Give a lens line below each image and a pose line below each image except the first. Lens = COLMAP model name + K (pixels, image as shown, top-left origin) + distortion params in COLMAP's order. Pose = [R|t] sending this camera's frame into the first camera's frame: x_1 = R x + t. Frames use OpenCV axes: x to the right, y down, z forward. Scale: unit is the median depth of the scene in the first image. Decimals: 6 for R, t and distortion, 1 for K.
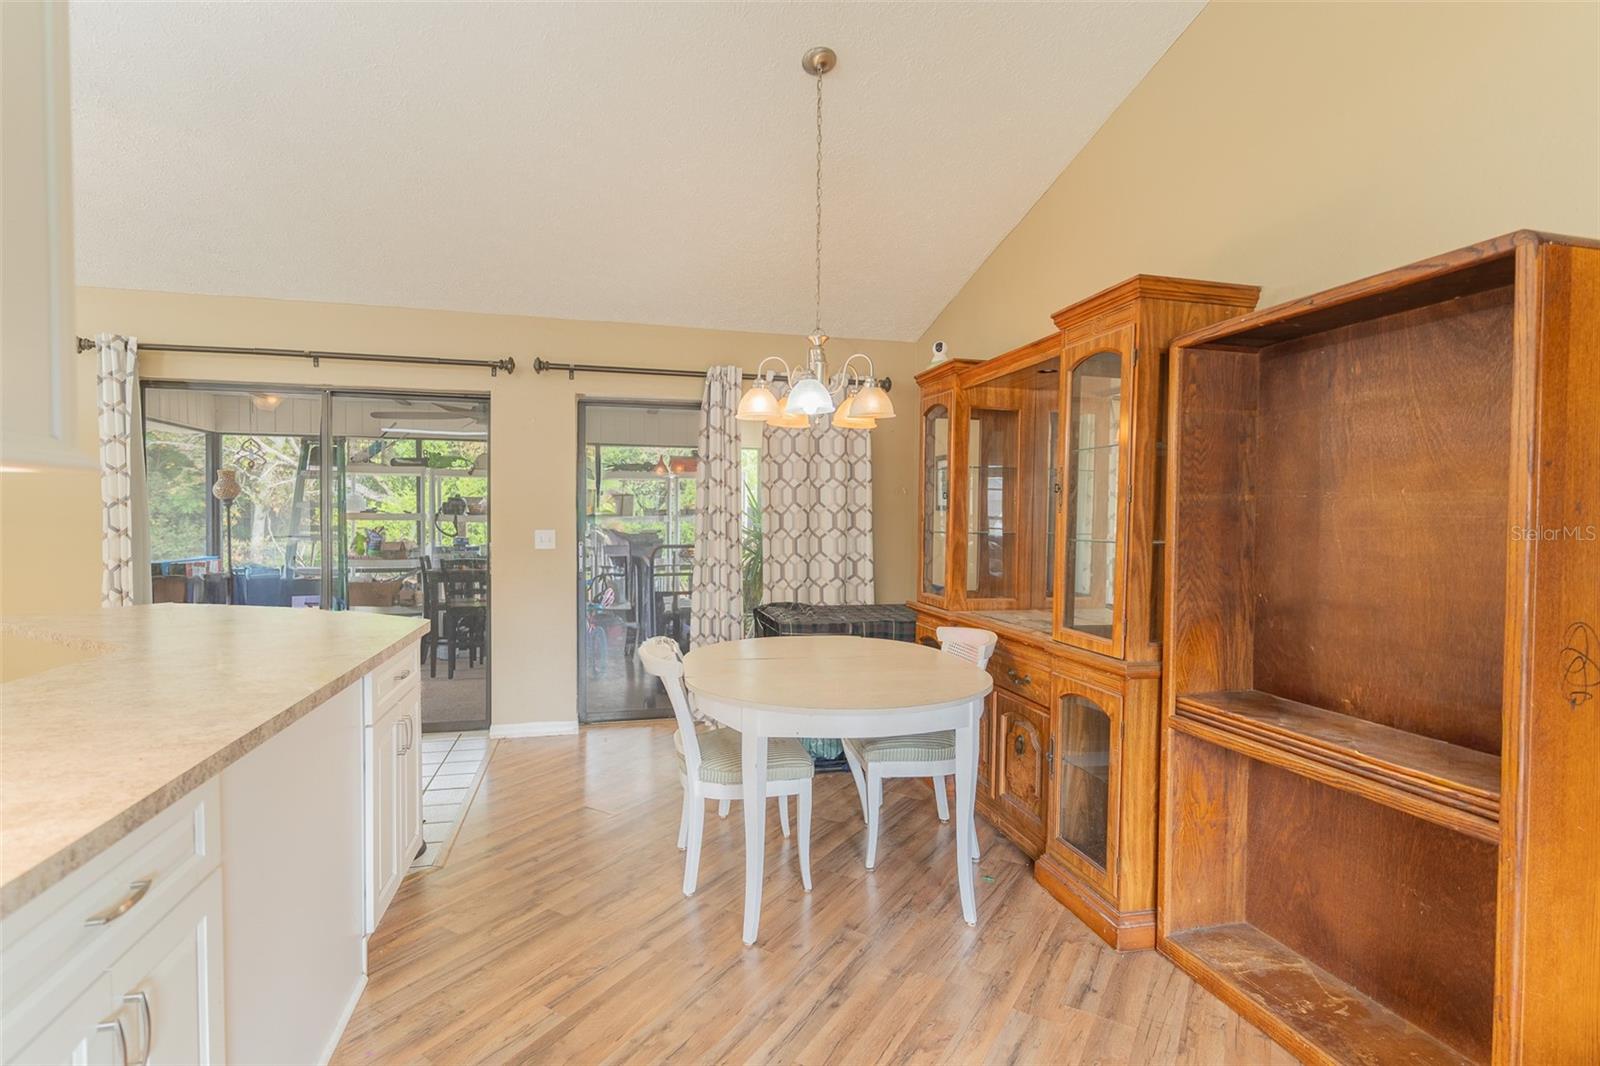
lens RADIAL K [[765.0, 0, 807.4], [0, 765.0, 526.4], [0, 0, 1]] dist [-0.001909, 0.001479]
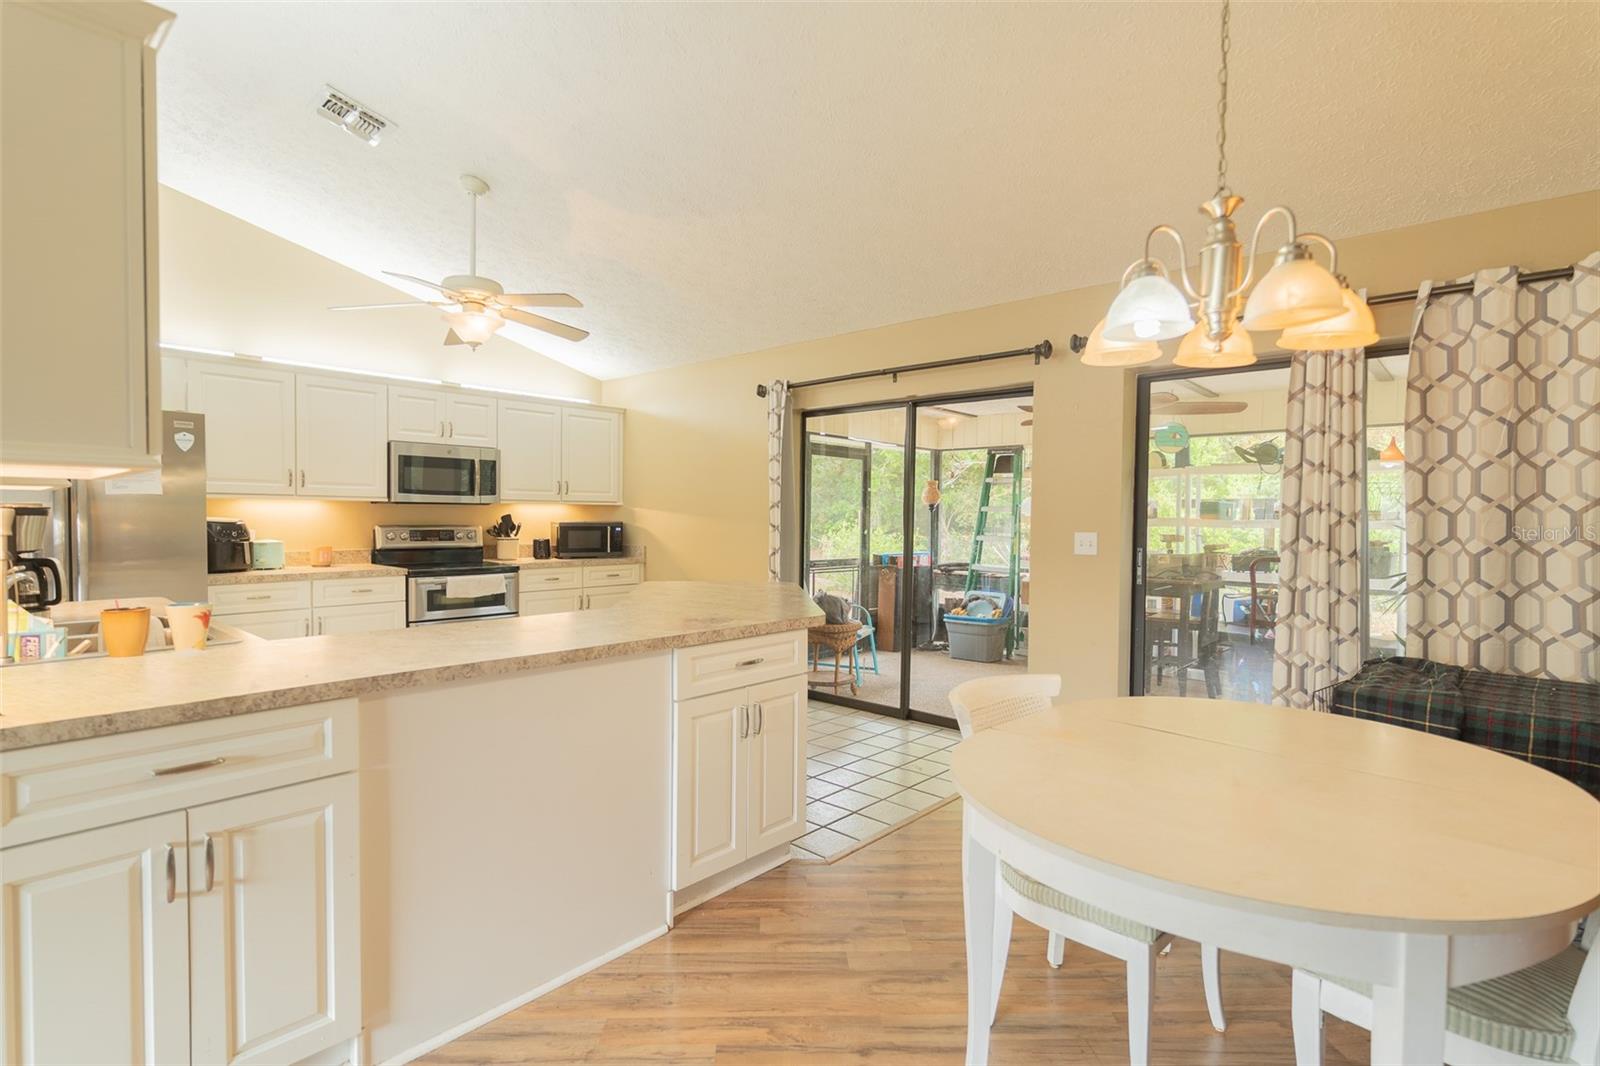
lens RADIAL K [[765.0, 0, 801.9], [0, 765.0, 531.6], [0, 0, 1]] dist [-0.001909, 0.001479]
pose [[0.547182, 0.016302, -0.836855, 0.200309], [-0.018189, 0.999806, 0.007583, 0.002885], [0.836816, 0.011072, 0.547373, 0.250905]]
